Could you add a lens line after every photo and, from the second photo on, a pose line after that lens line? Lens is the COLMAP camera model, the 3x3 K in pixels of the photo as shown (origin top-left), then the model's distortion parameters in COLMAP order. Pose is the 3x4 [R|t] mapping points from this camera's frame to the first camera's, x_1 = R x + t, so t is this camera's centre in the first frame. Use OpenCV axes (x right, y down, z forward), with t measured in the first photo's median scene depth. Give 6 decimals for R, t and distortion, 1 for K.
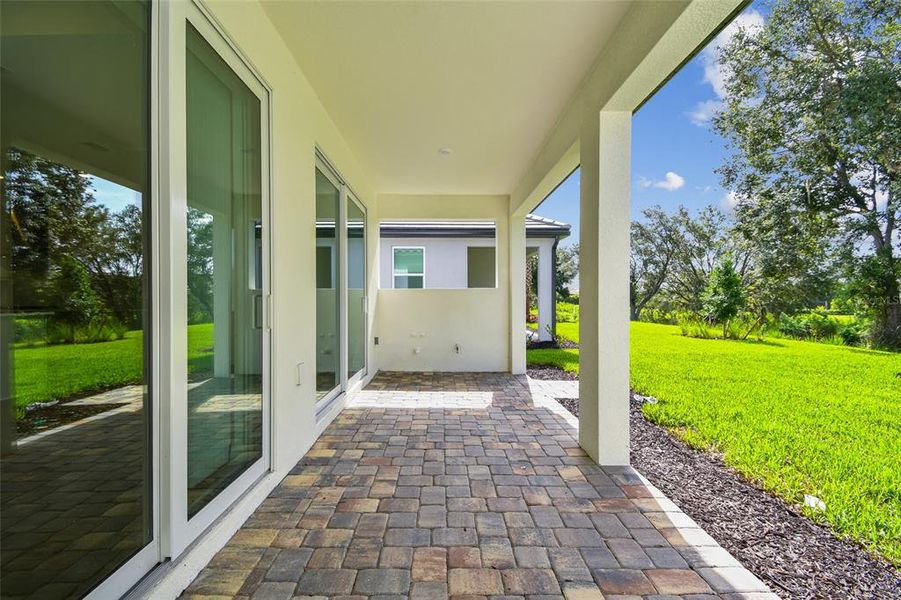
lens RADIAL K [[416.4, 0, 447.8], [0, 416.4, 297.8], [0, 0, 1]] dist [0.047939, -0.015880]
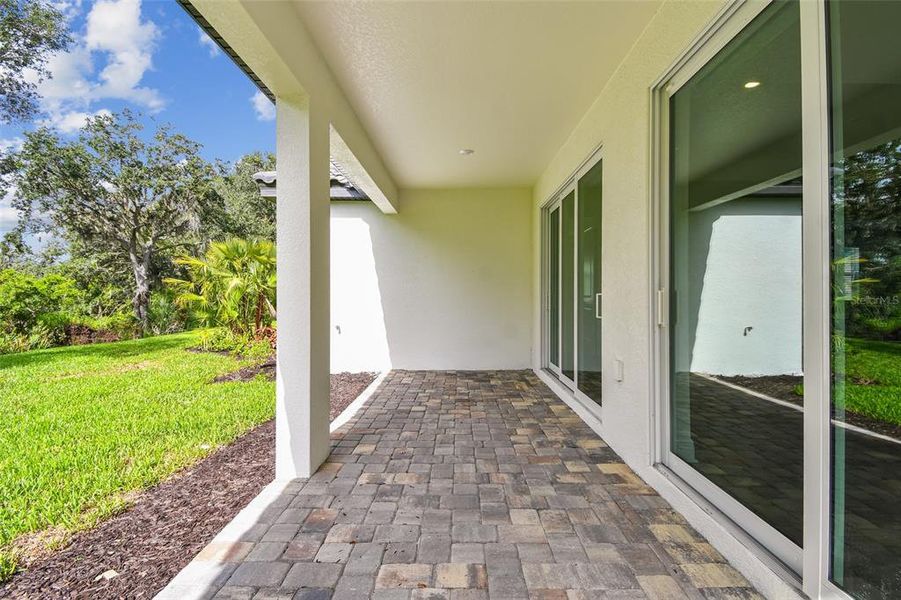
lens RADIAL K [[416.4, 0, 447.8], [0, 416.4, 297.8], [0, 0, 1]] dist [0.047939, -0.015880]
pose [[-0.999094, 0.002279, 0.042508, 0.014366], [0.002191, 0.999995, -0.002105, 0.006493], [-0.042513, -0.002010, -0.999094, 1.917256]]
